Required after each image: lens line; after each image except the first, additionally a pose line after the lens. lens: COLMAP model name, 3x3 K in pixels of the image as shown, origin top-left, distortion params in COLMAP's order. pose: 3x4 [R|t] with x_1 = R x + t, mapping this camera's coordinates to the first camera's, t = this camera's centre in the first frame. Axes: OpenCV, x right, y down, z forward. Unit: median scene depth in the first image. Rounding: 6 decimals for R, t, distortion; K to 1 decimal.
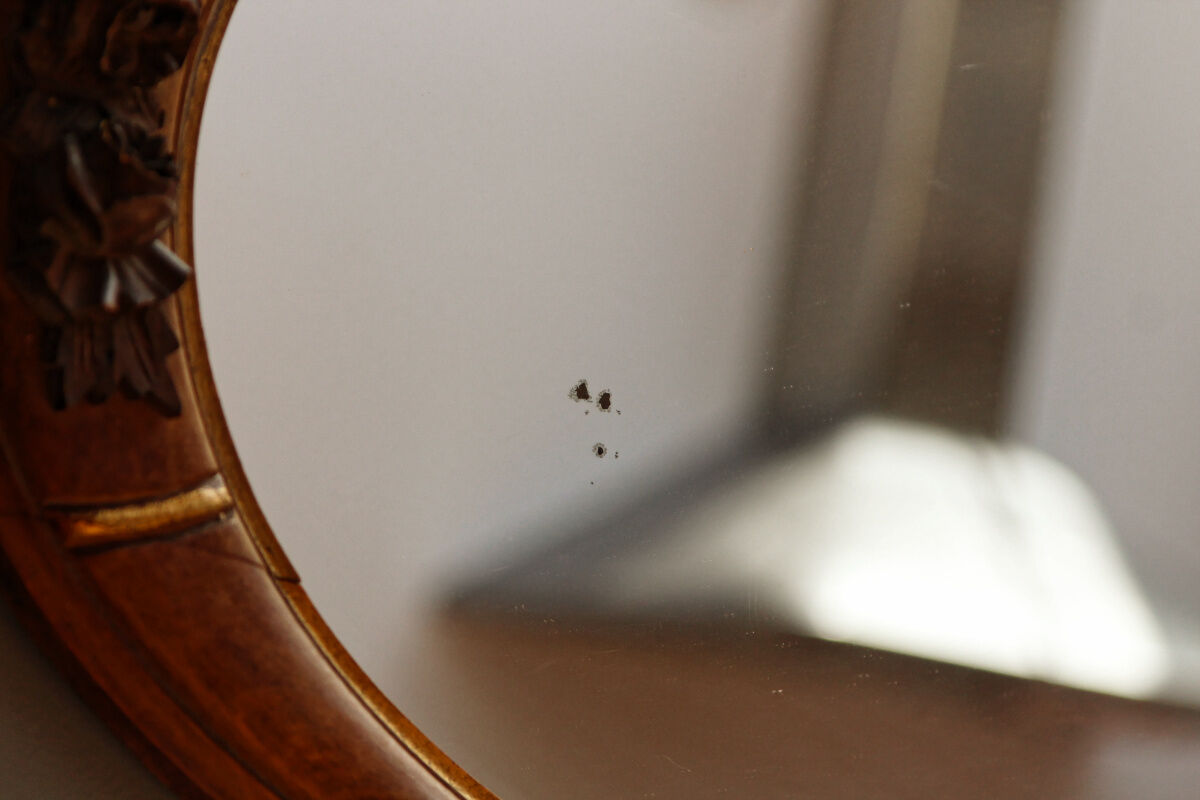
lens RADIAL K [[4732.1, 0, 600.0], [0, 4732.1, 400.0], [0, 0, 1]] dist [0.002856, -0.794006]
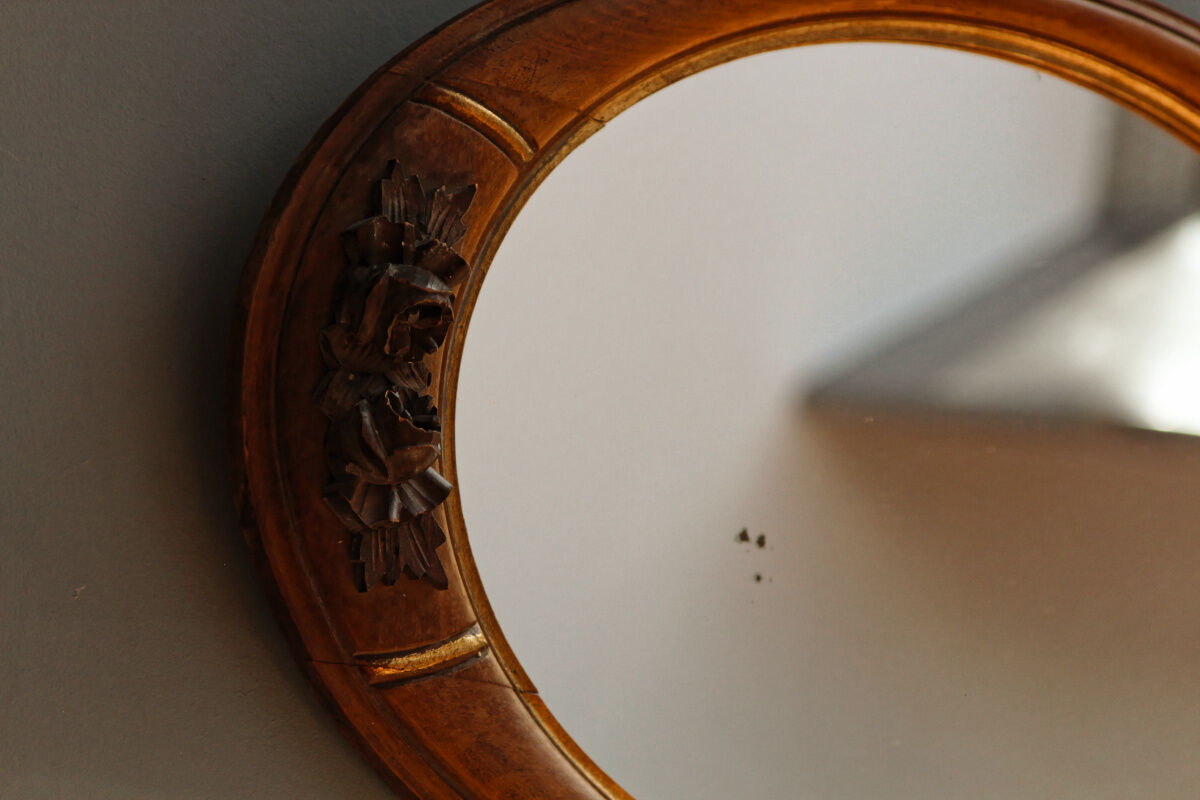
lens RADIAL K [[4732.1, 0, 600.0], [0, 4732.1, 400.0], [0, 0, 1]] dist [0.002856, -0.794006]
pose [[0.995851, -0.020729, -0.088610, 0.085037], [0.026565, 0.997519, 0.065198, -0.145263], [0.087039, -0.067281, 0.993930, -0.413545]]
